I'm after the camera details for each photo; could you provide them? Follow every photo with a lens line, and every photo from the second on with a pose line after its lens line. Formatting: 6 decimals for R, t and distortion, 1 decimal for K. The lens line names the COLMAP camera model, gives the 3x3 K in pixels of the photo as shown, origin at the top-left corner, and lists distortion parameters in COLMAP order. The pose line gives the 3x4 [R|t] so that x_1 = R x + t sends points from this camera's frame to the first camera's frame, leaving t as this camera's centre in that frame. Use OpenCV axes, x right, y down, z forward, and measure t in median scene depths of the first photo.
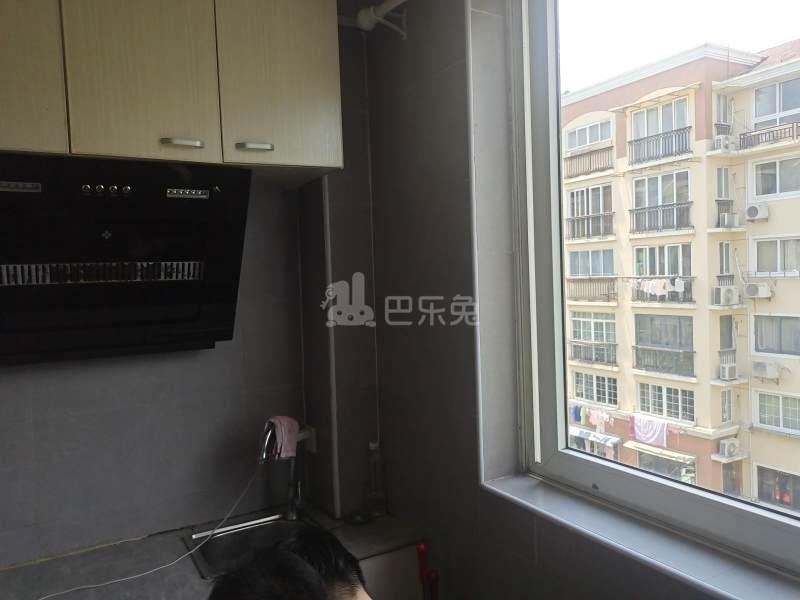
lens RADIAL K [[608.3, 0, 399.6], [0, 608.3, 292.7], [0, 0, 1]] dist [0.028004, -0.013707]
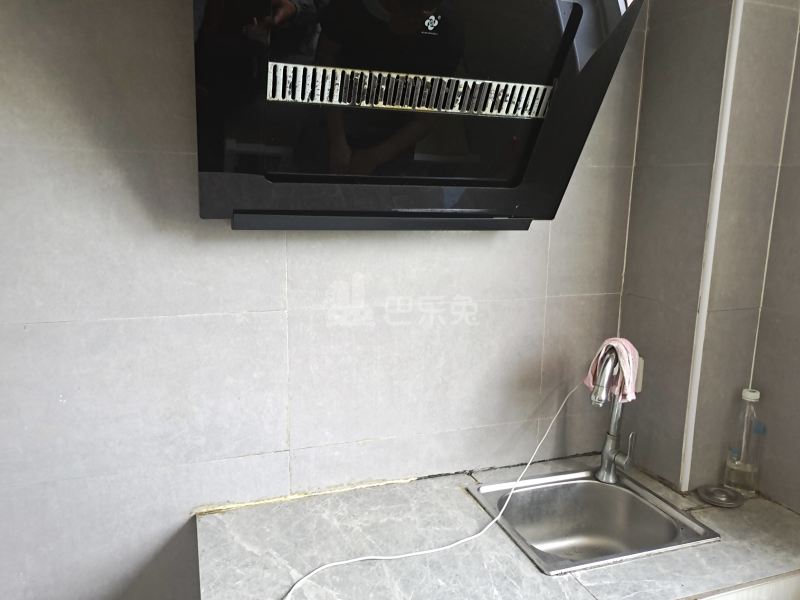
lens RADIAL K [[608.3, 0, 399.6], [0, 608.3, 292.7], [0, 0, 1]] dist [0.028004, -0.013707]
pose [[0.981379, 0.086142, -0.171683, -0.353128], [-0.059790, 0.986392, 0.153152, 0.071148], [0.182540, -0.140035, 0.973175, 0.342592]]
